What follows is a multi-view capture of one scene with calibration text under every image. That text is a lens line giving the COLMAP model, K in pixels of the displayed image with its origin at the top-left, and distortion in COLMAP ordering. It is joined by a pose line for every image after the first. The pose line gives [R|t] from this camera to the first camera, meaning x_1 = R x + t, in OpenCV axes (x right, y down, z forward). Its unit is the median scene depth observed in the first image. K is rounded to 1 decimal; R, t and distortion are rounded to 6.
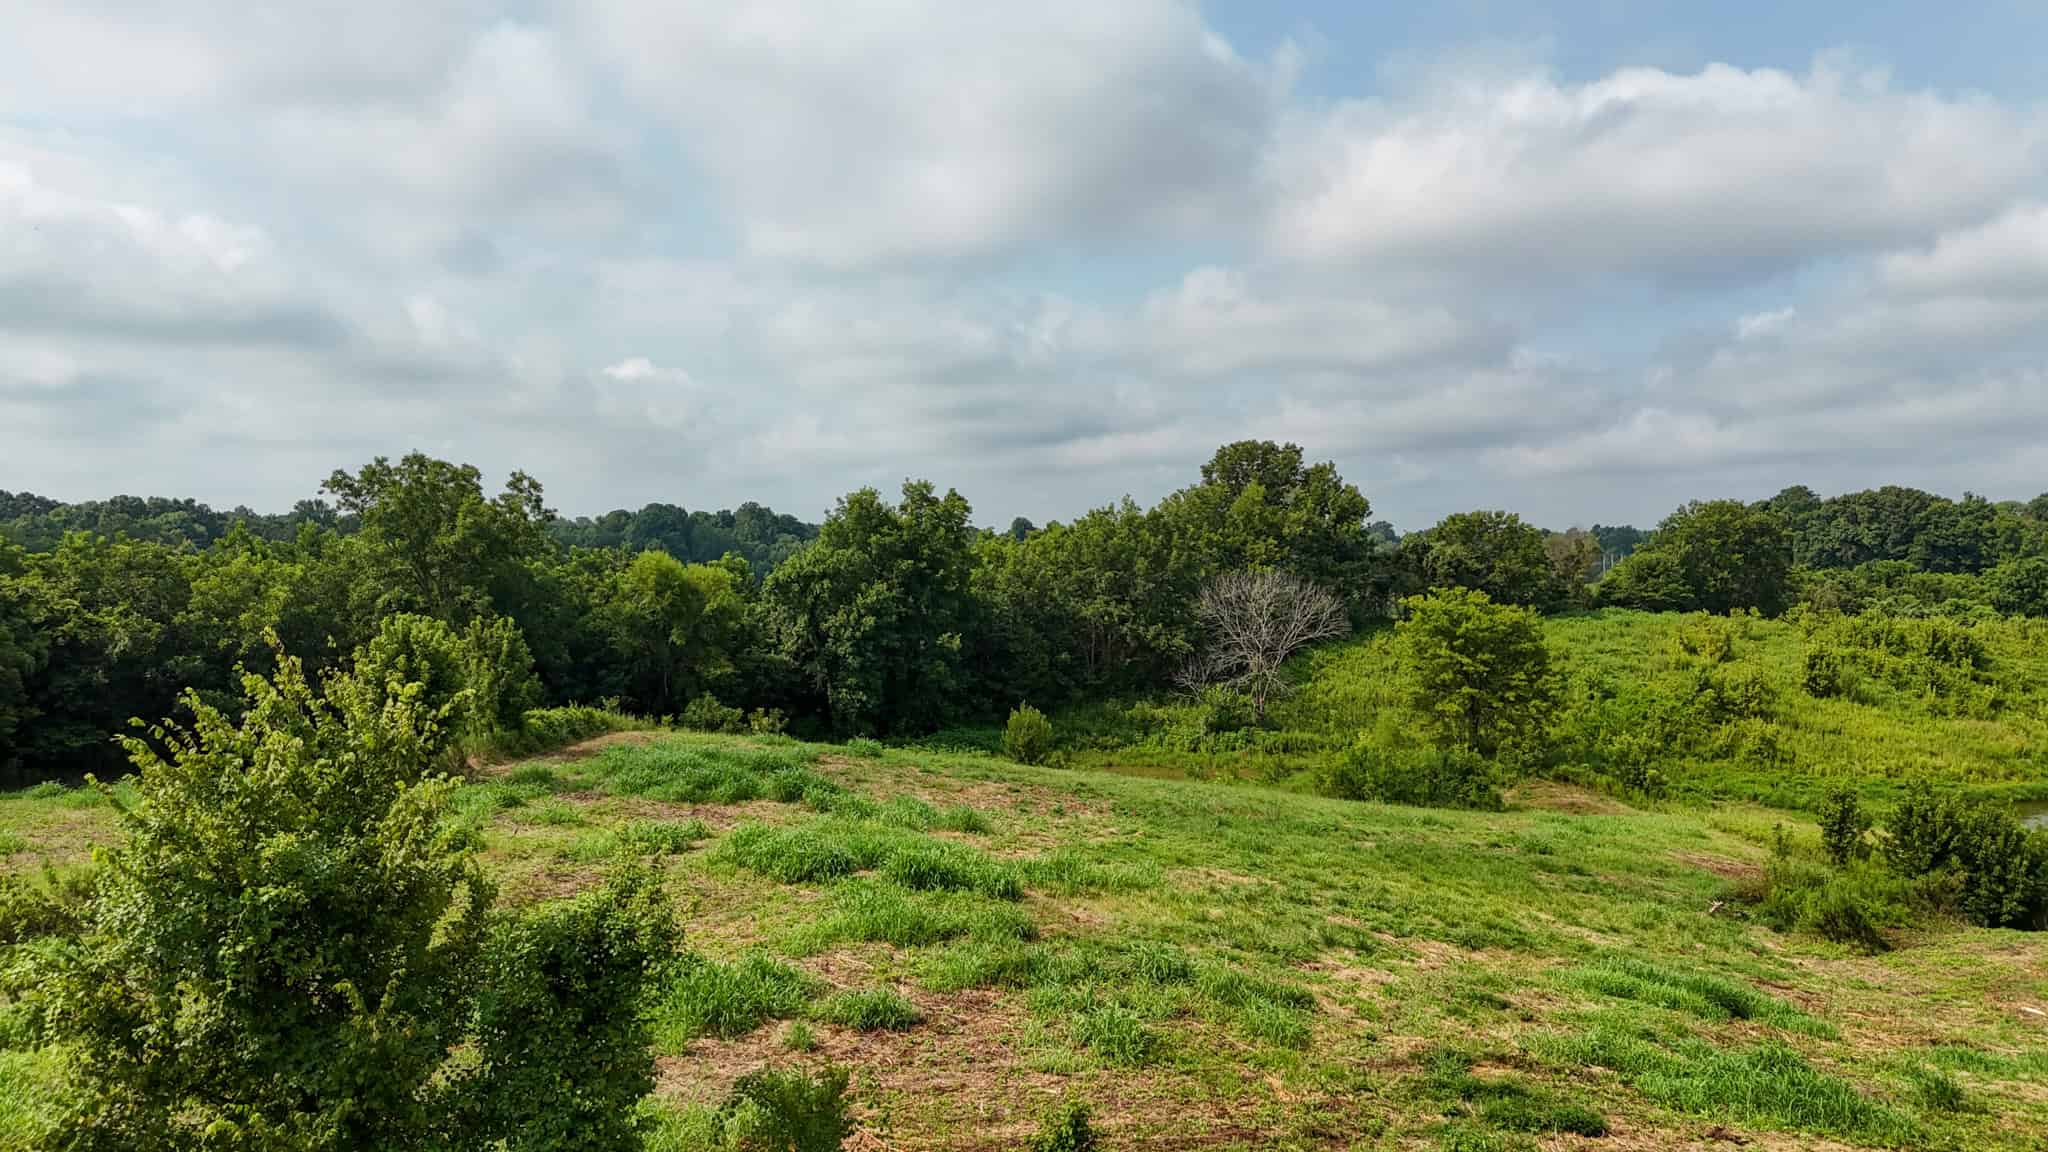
lens RADIAL K [[1508.8, 0, 1029.4], [0, 1508.8, 551.9], [0, 0, 1]] dist [0.067291, -0.057335]
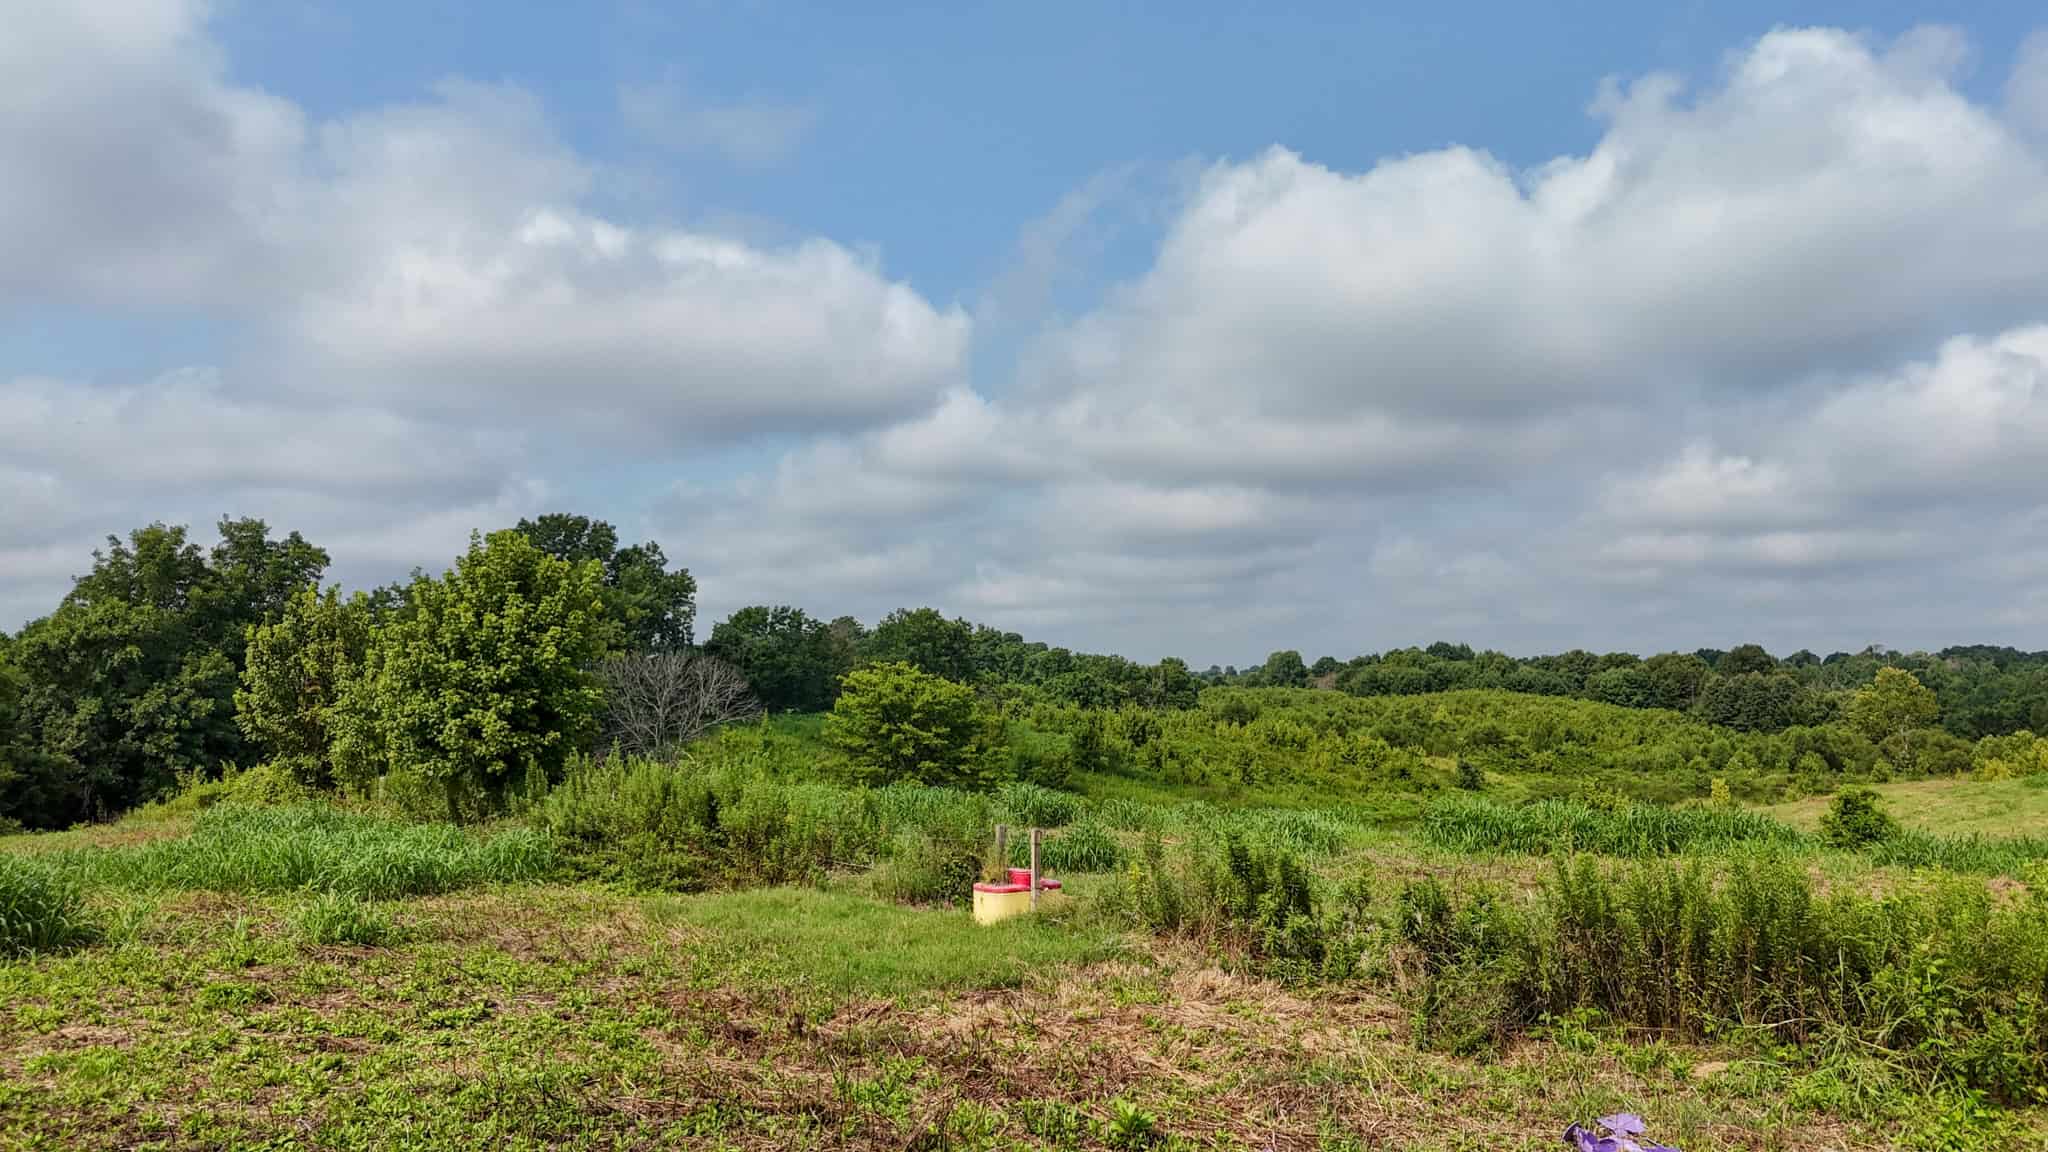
lens RADIAL K [[1508.8, 0, 1056.0], [0, 1508.8, 545.5], [0, 0, 1]] dist [0.067291, -0.057335]
pose [[0.773805, 0.058914, 0.630679, -0.239024], [0.002973, 0.995317, -0.096623, 0.039699], [-0.633417, 0.076642, 0.770006, 0.171270]]
